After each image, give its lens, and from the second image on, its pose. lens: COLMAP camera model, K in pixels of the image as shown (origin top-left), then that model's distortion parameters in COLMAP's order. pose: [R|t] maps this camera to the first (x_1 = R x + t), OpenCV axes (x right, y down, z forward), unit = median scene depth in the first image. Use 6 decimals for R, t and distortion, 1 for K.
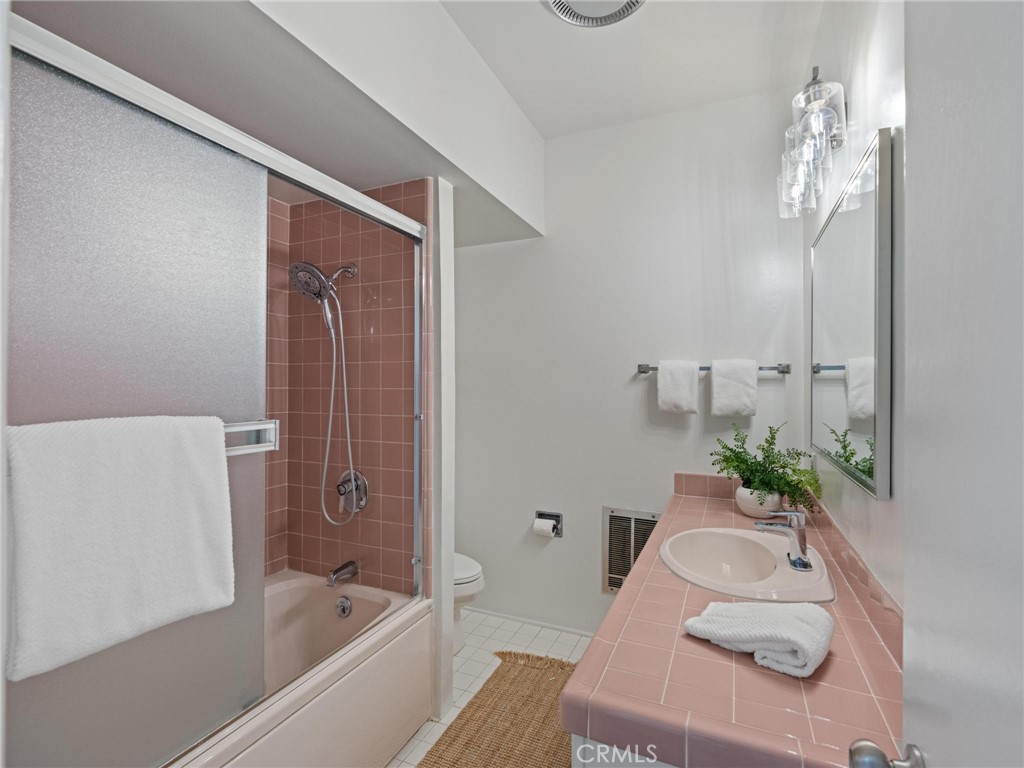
lens RADIAL K [[491.6, 0, 513.6], [0, 491.6, 384.6], [0, 0, 1]] dist [-0.005478, -0.000739]
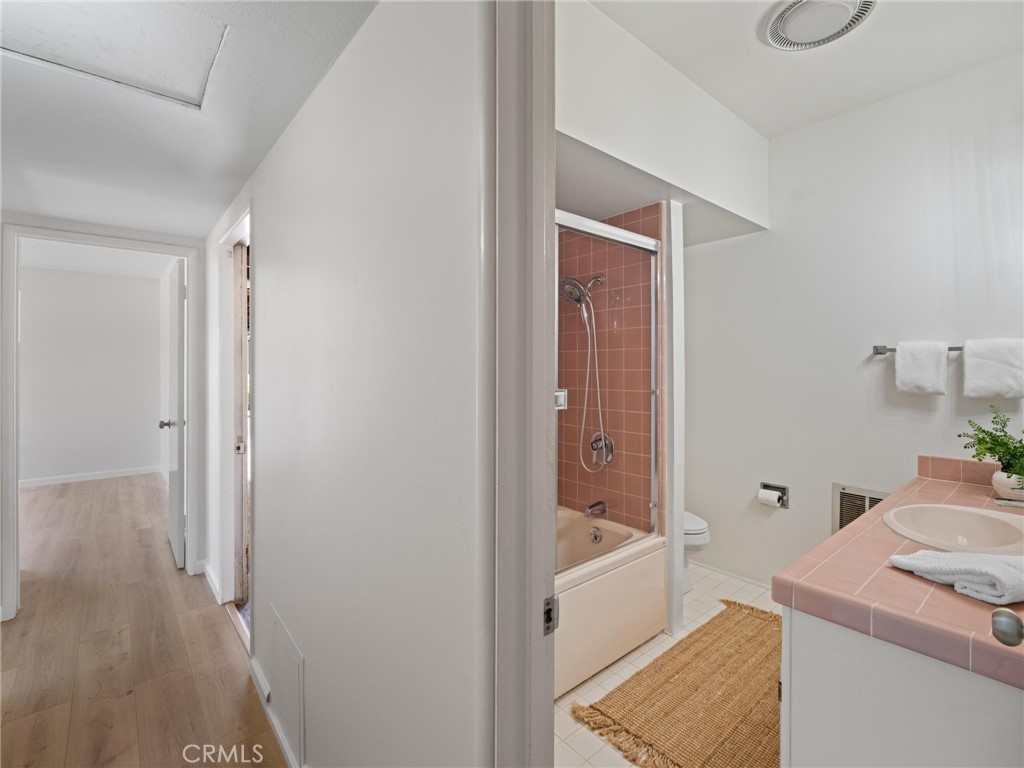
lens RADIAL K [[467.0, 0, 516.9], [0, 467.0, 369.5], [0, 0, 1]] dist [-0.005720, 0.002533]
pose [[0.902814, -0.002096, -0.430026, 0.003147], [0.003163, 0.999993, 0.001768, 0.004309], [0.430020, -0.002956, 0.902815, -0.226101]]
